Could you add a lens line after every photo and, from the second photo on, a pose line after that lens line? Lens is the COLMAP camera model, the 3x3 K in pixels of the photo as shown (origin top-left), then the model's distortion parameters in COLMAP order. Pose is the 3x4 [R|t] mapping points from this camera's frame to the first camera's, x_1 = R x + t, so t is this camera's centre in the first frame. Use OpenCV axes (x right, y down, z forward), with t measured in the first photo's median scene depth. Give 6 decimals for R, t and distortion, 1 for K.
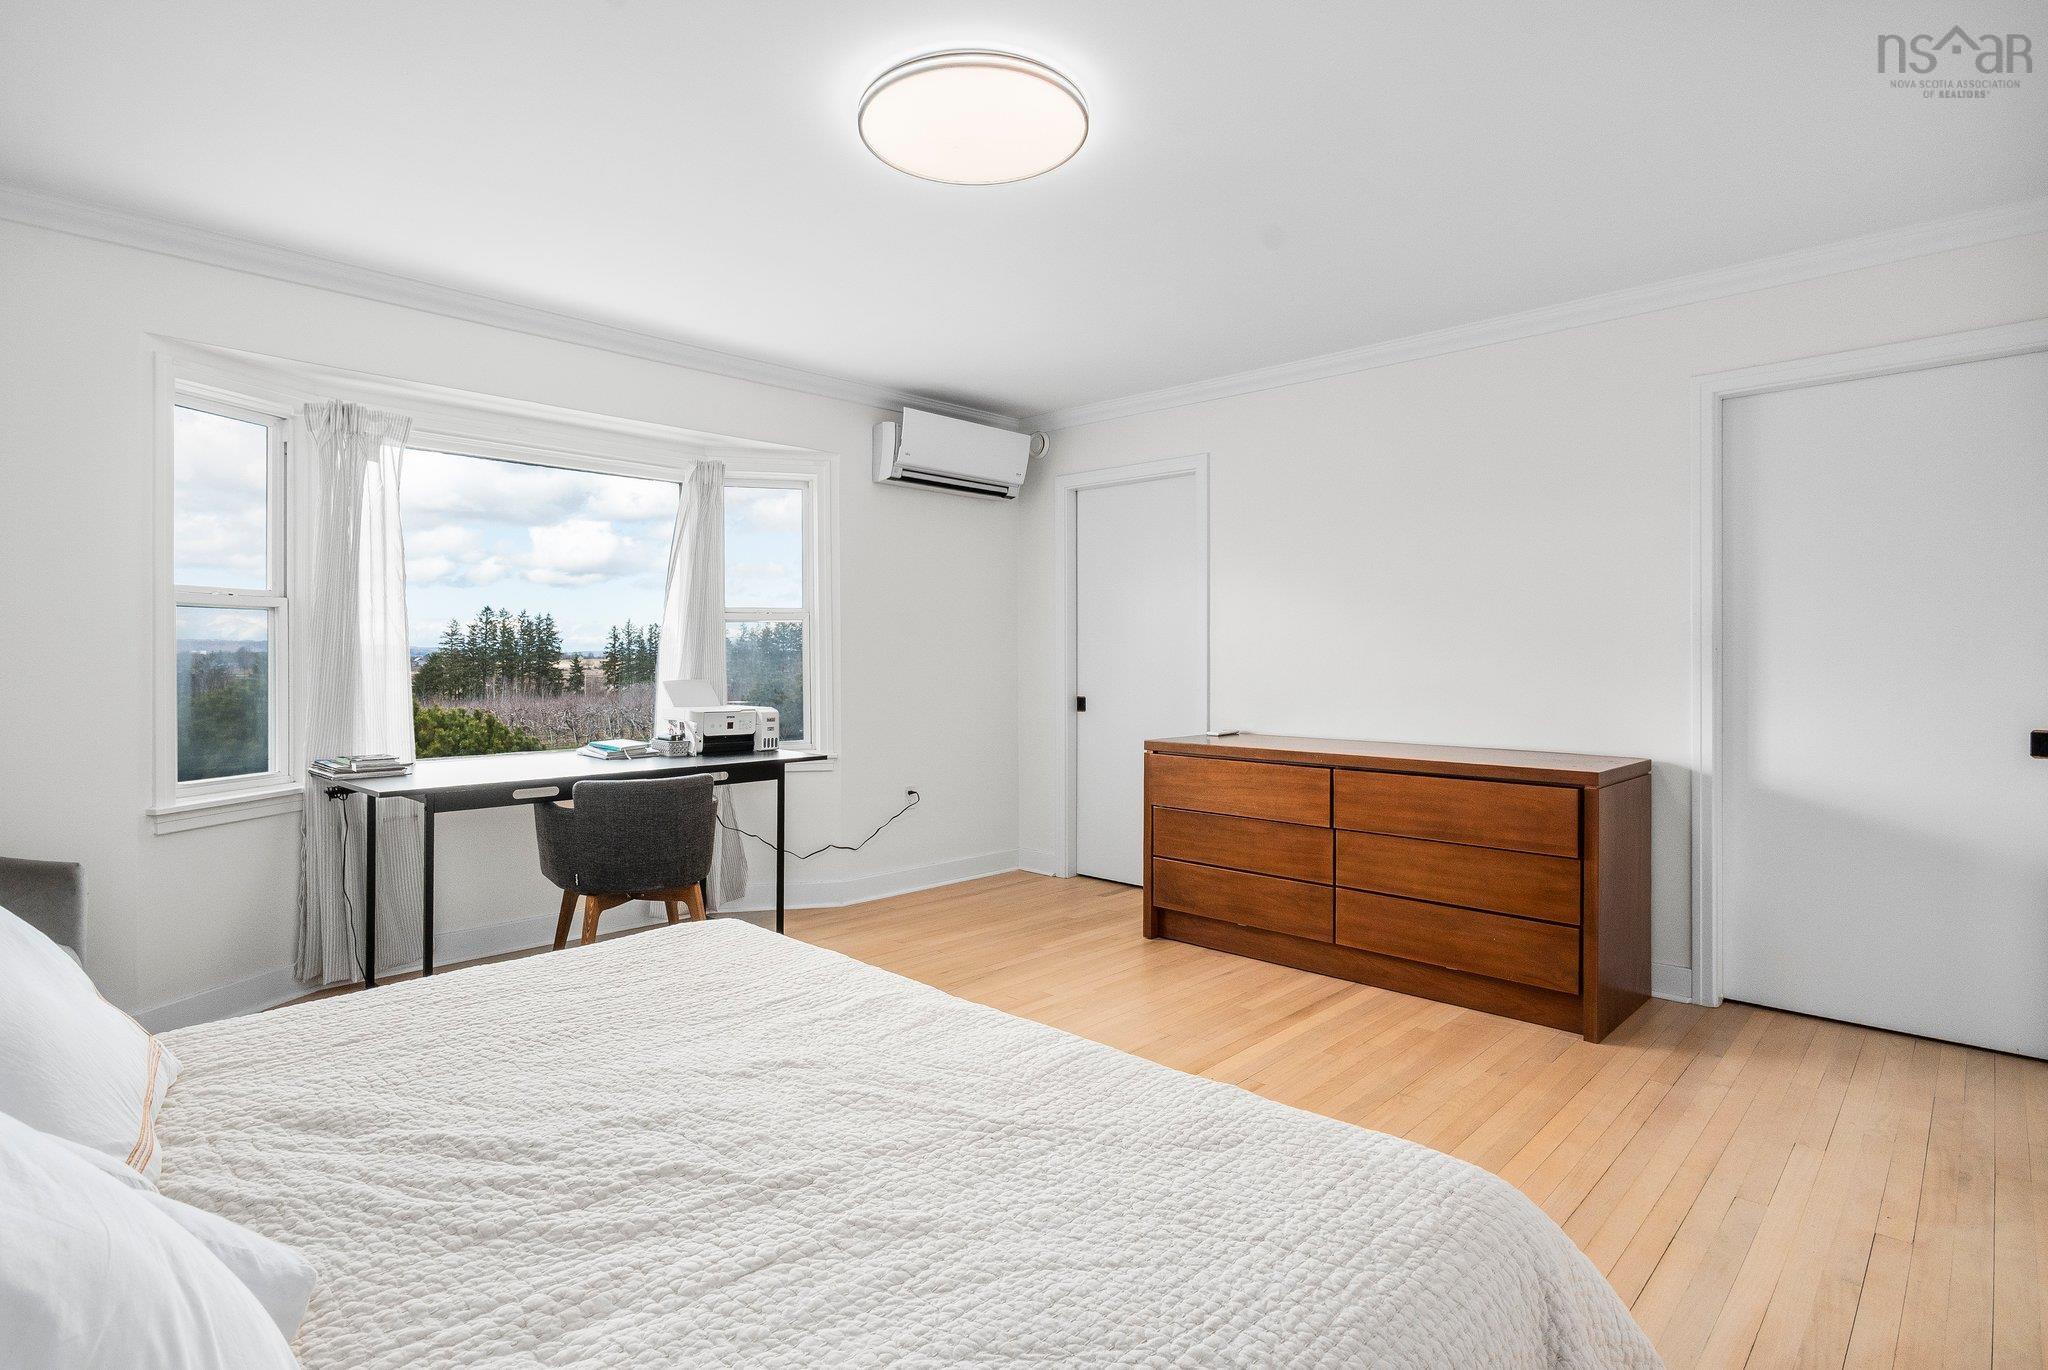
lens RADIAL K [[1040.5, 0, 1019.1], [0, 1040.5, 670.7], [0, 0, 1]] dist [-0.001063, 0.000132]
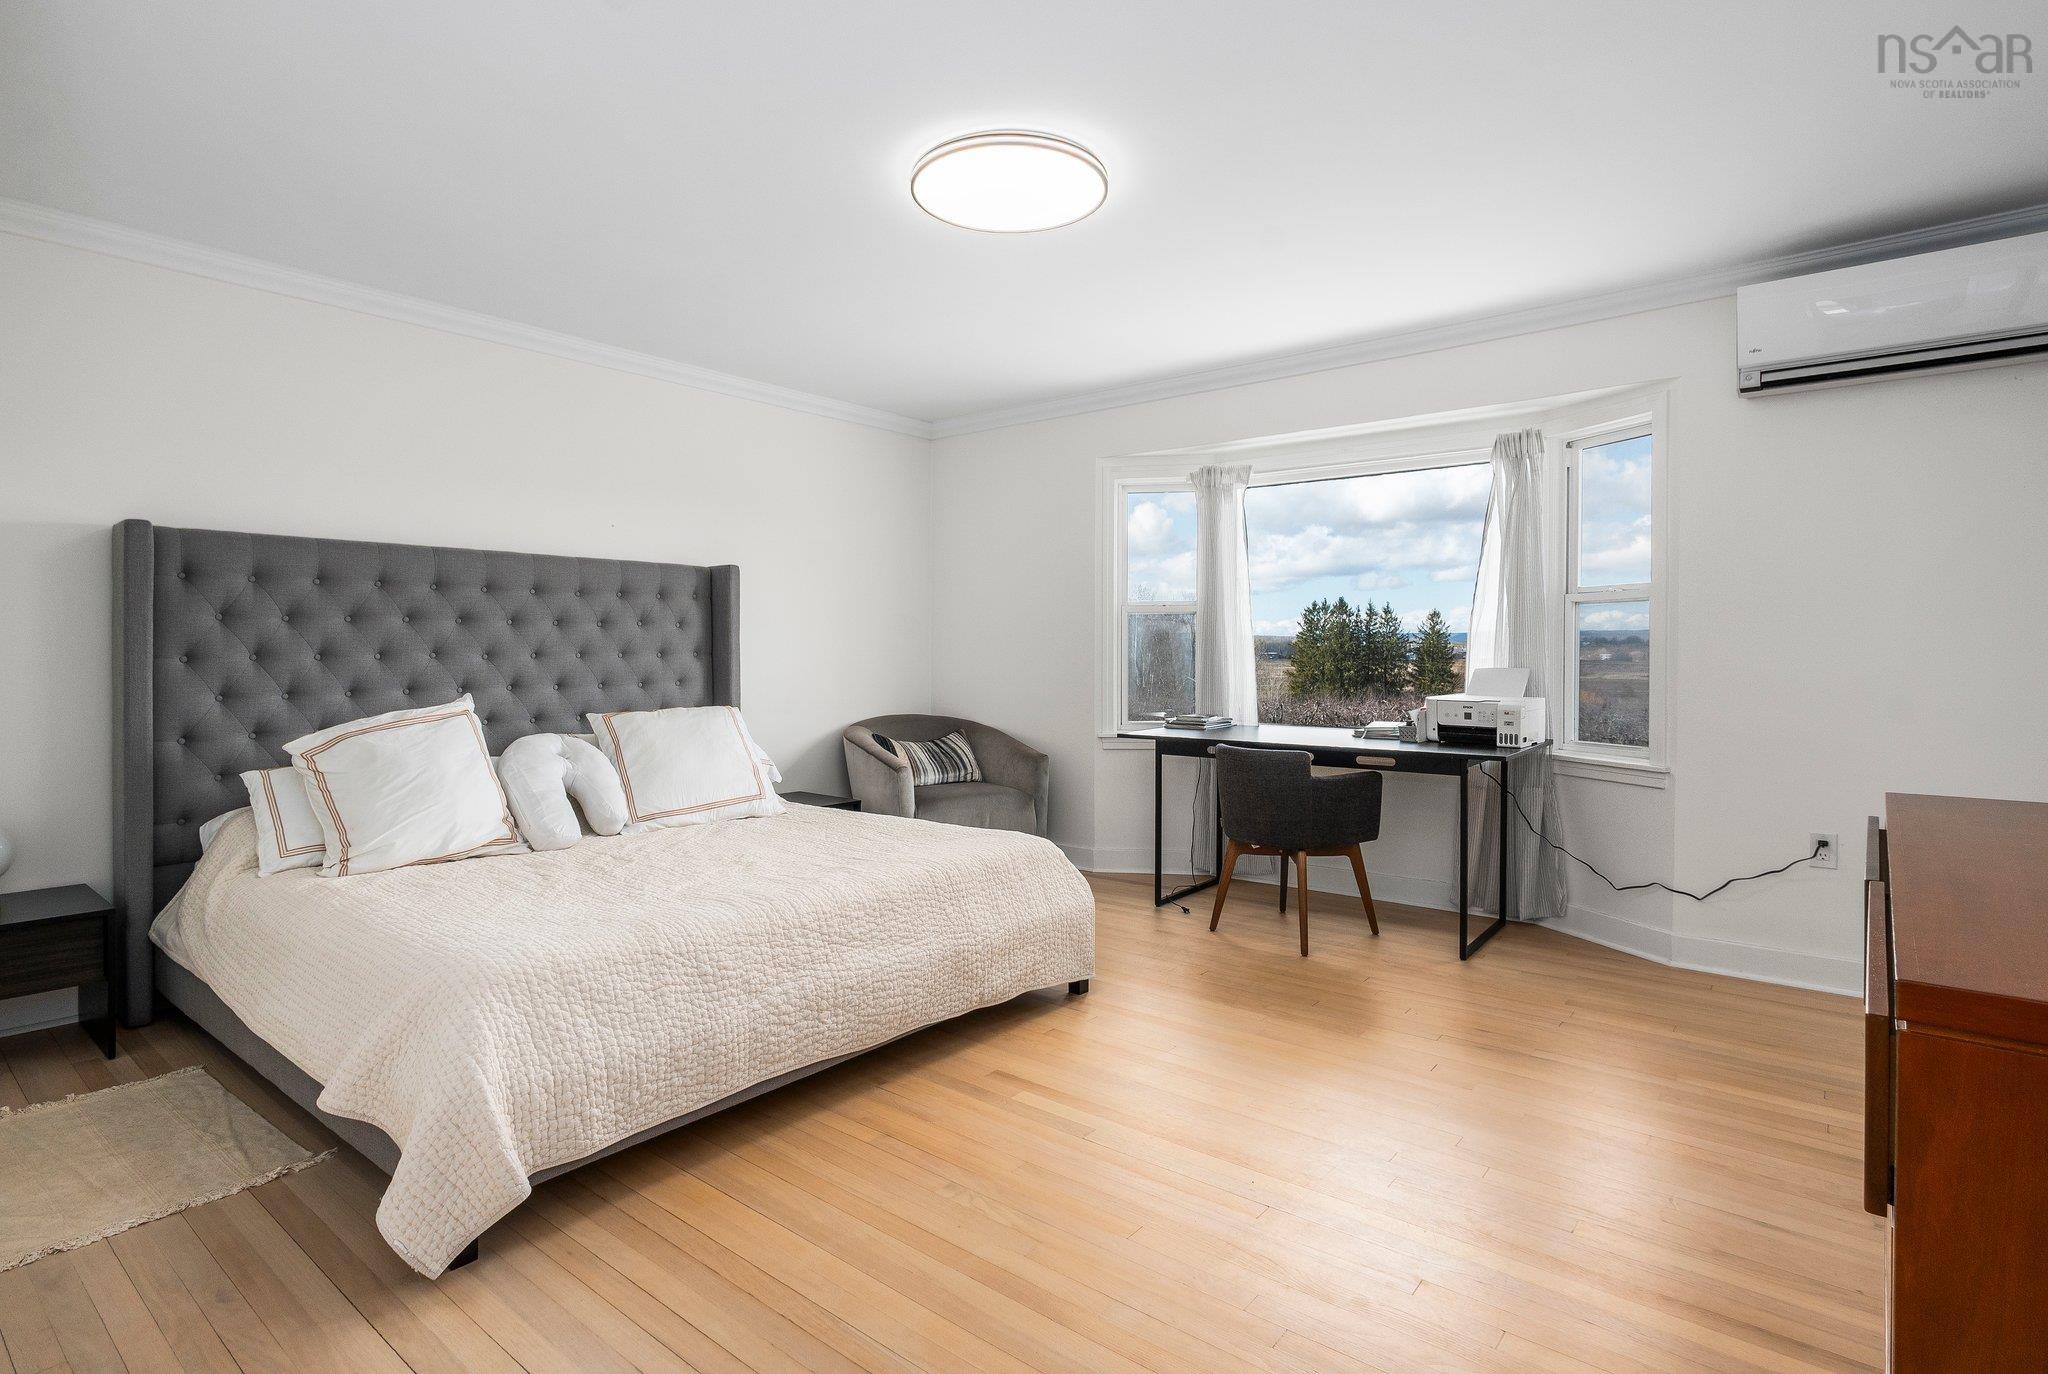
lens RADIAL K [[1040.5, 0, 1021.0], [0, 1040.5, 677.6], [0, 0, 1]] dist [-0.001063, 0.000132]
pose [[0.093532, 0.026211, -0.995271, 0.634861], [-0.008222, 0.999640, 0.025553, -0.002986], [0.995582, 0.005793, 0.093714, 0.515975]]
